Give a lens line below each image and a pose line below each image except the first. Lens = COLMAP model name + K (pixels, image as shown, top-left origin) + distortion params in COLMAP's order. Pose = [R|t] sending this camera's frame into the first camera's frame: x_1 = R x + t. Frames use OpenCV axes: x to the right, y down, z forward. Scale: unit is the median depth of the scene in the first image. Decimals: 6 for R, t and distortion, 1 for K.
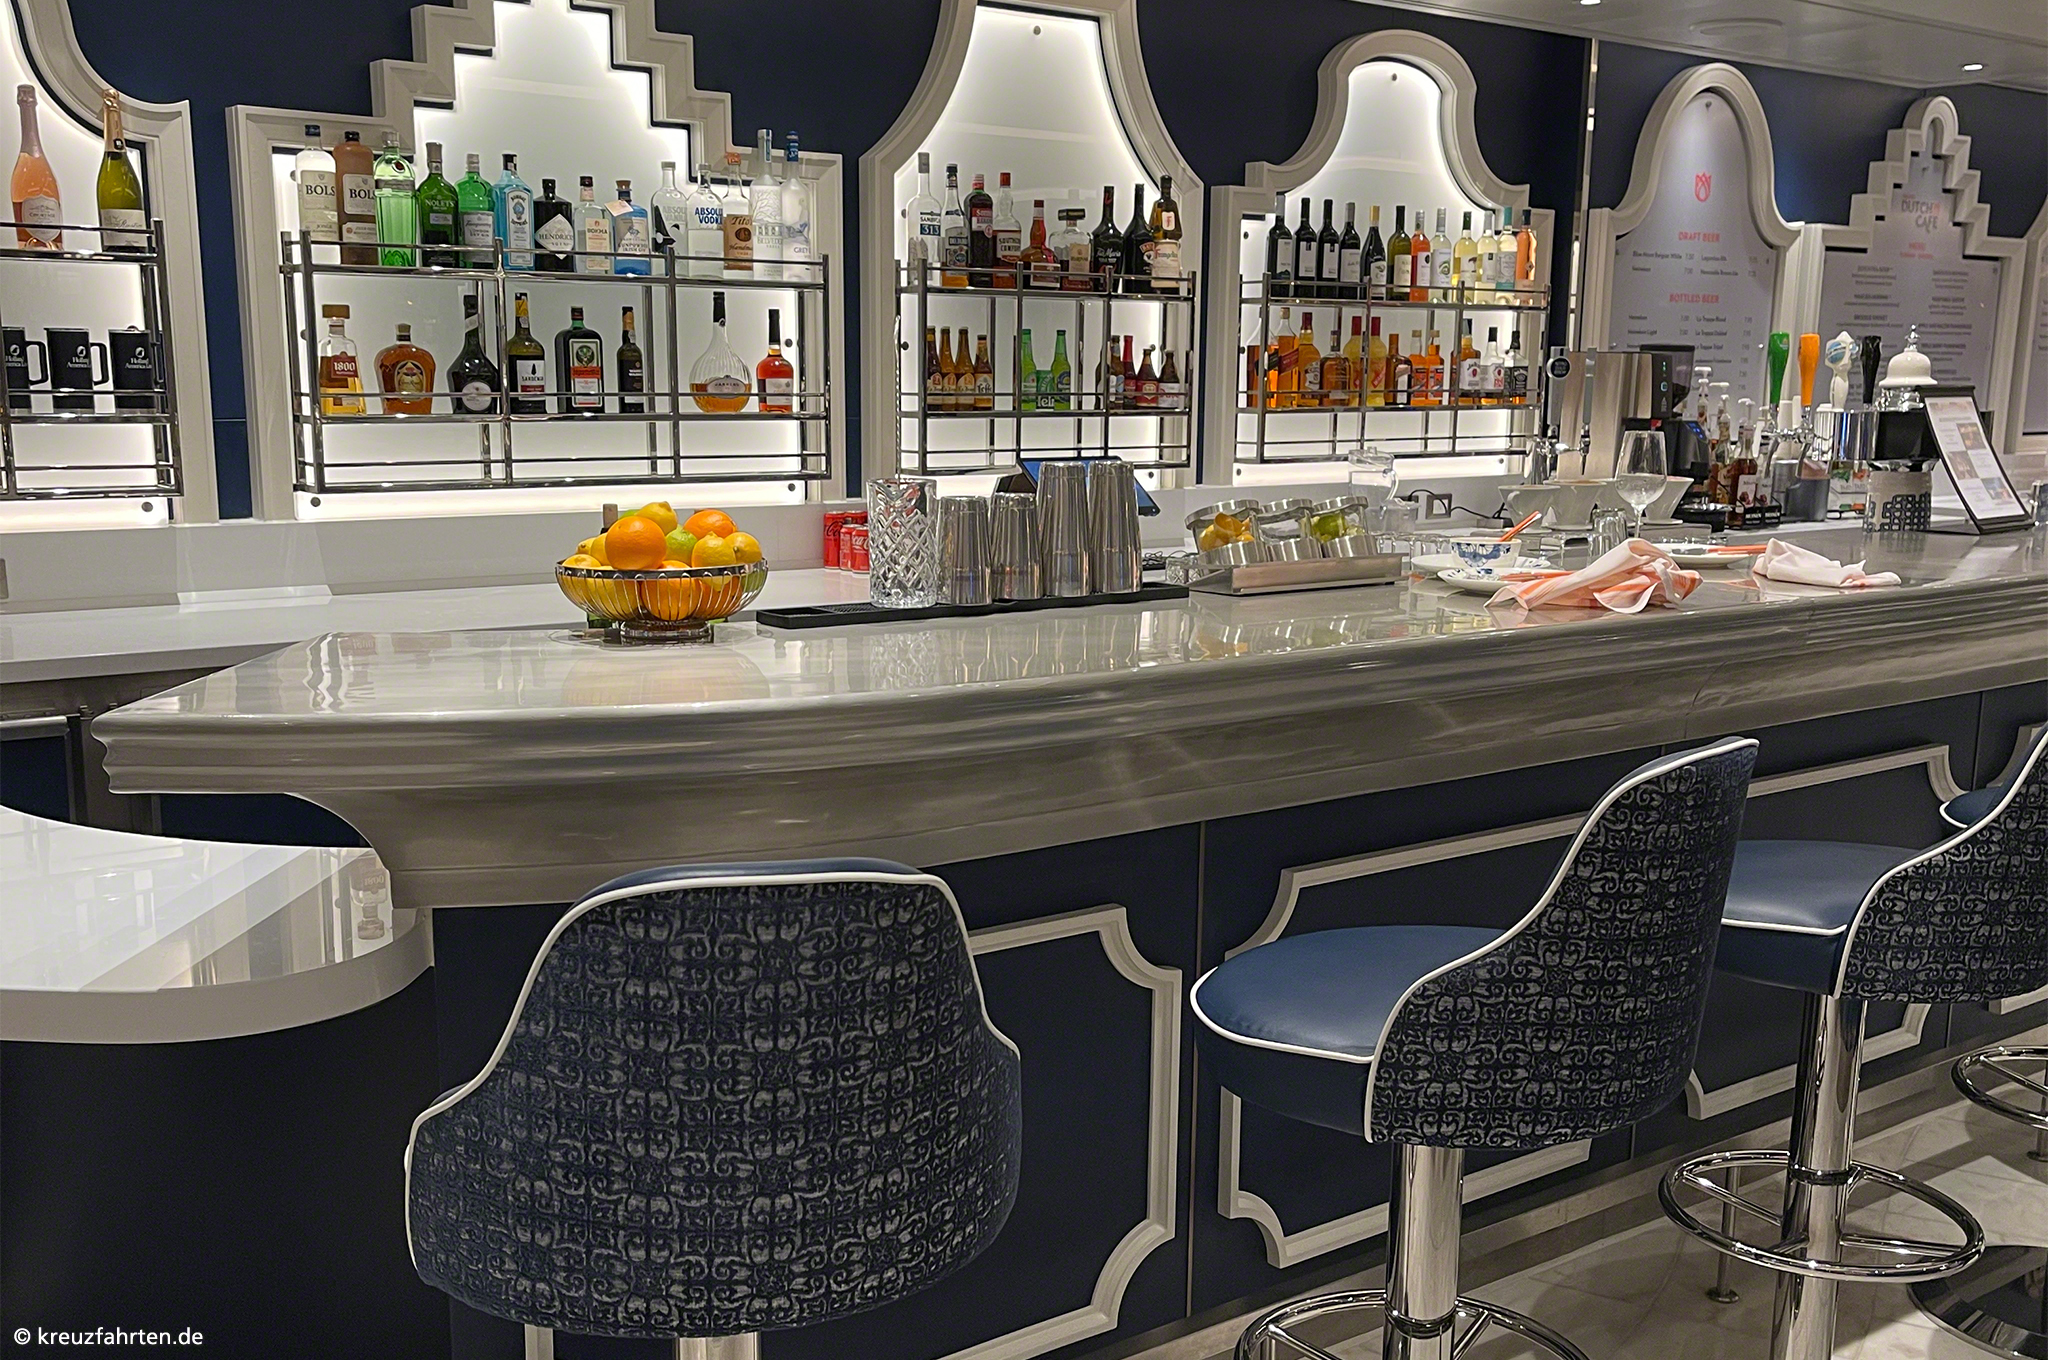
lens RADIAL K [[1576.3, 0, 1025.0], [0, 1576.3, 675.0], [0, 0, 1]] dist [-0.010342, -0.001140]
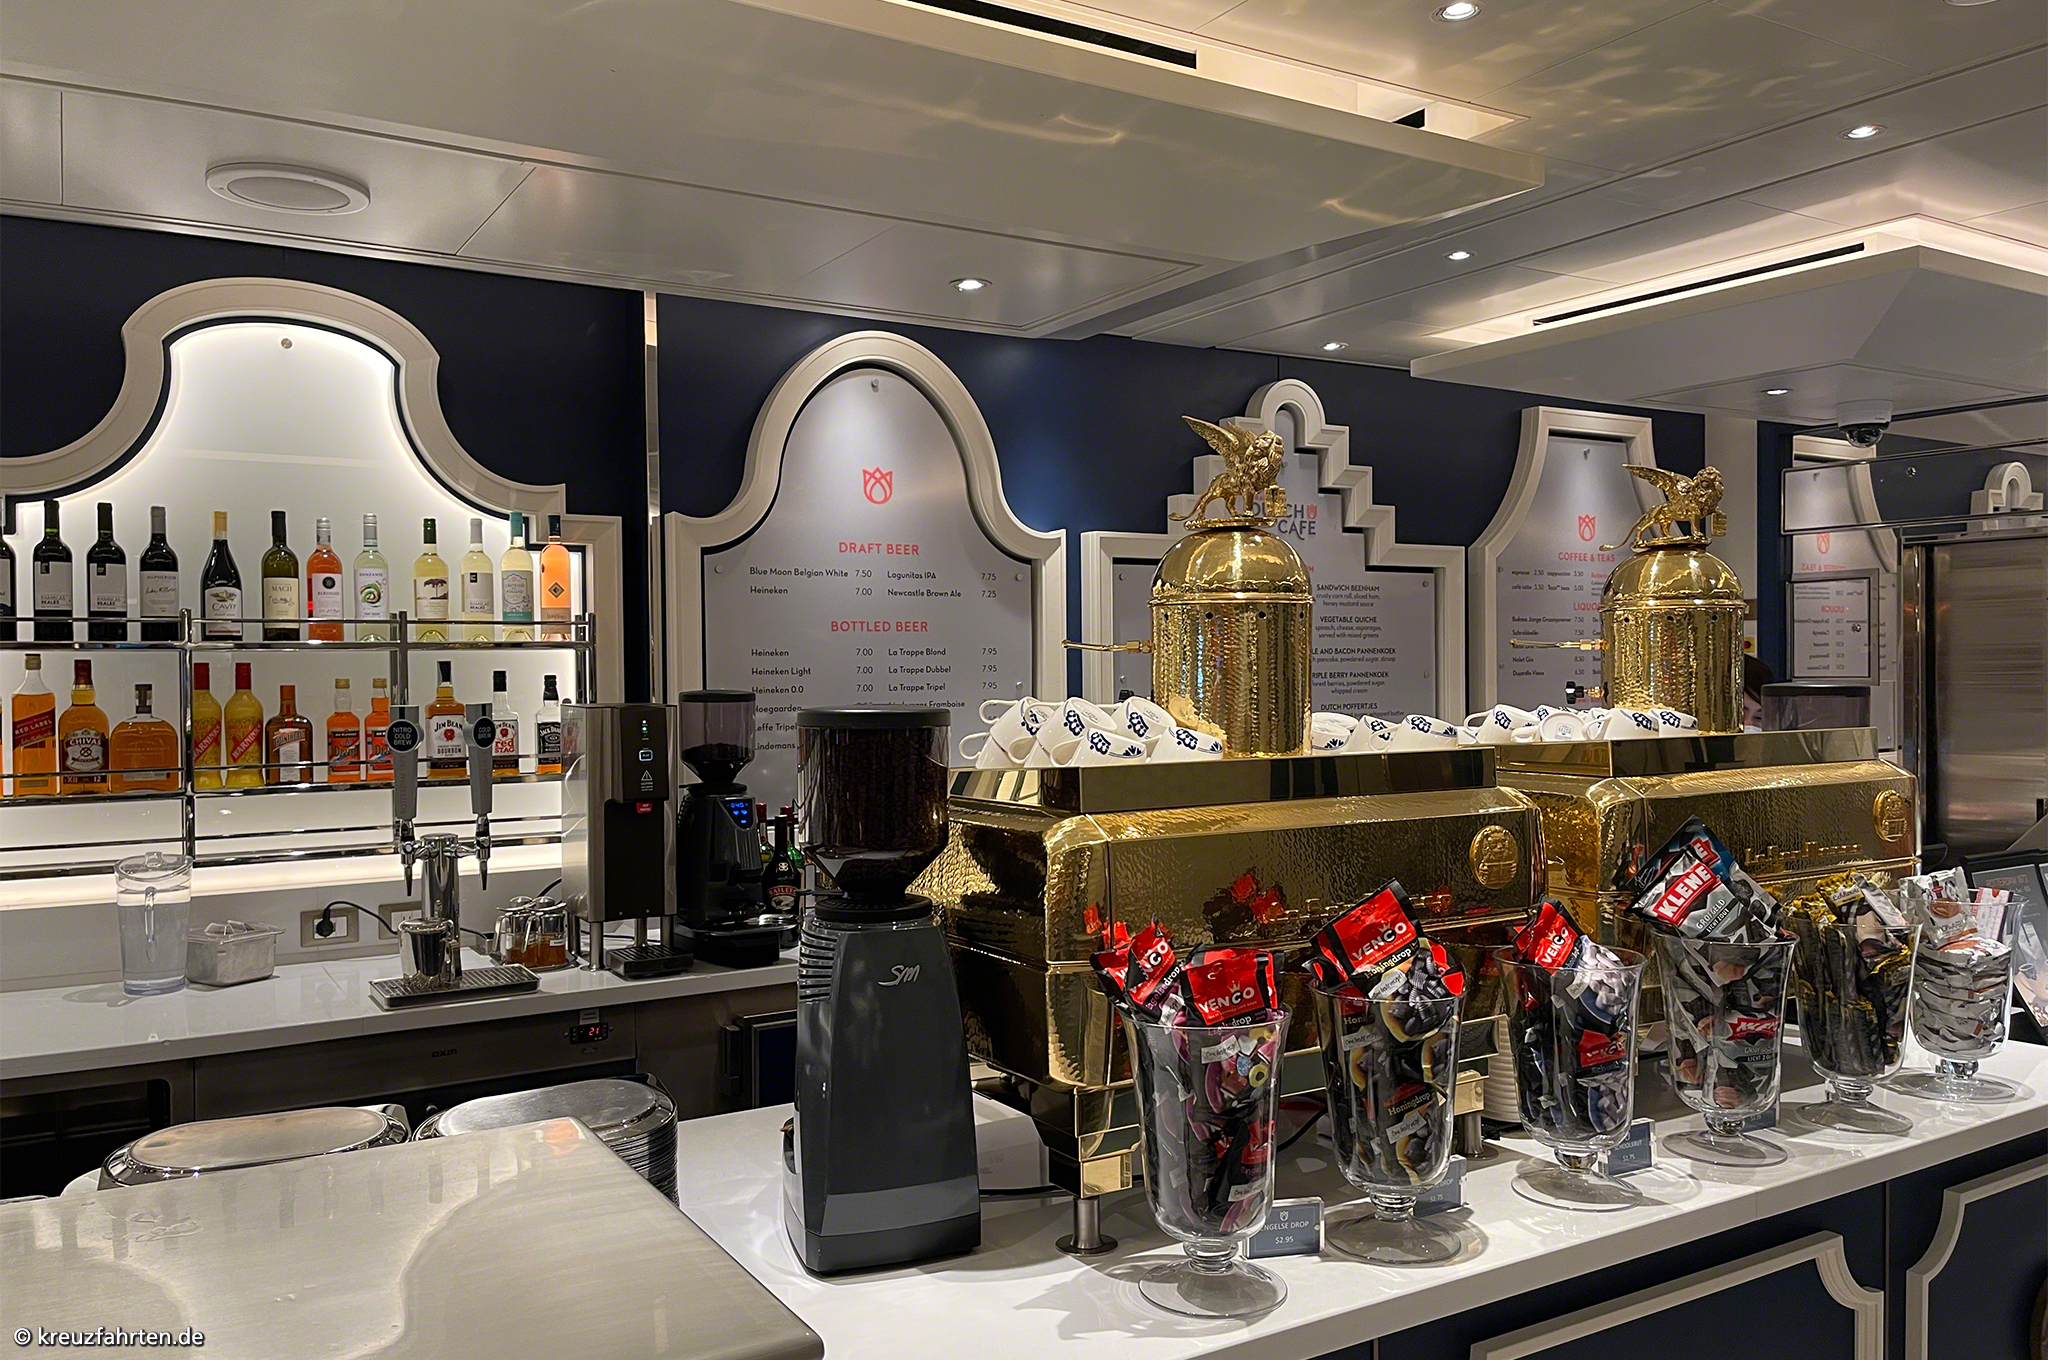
lens RADIAL K [[1576.3, 0, 1023.3], [0, 1576.3, 685.2], [0, 0, 1]] dist [-0.010342, -0.001140]
pose [[0.999372, -0.027962, 0.021743, 0.507133], [0.031930, 0.976908, -0.211263, -0.052012], [-0.015334, 0.211825, 0.977187, 0.277945]]
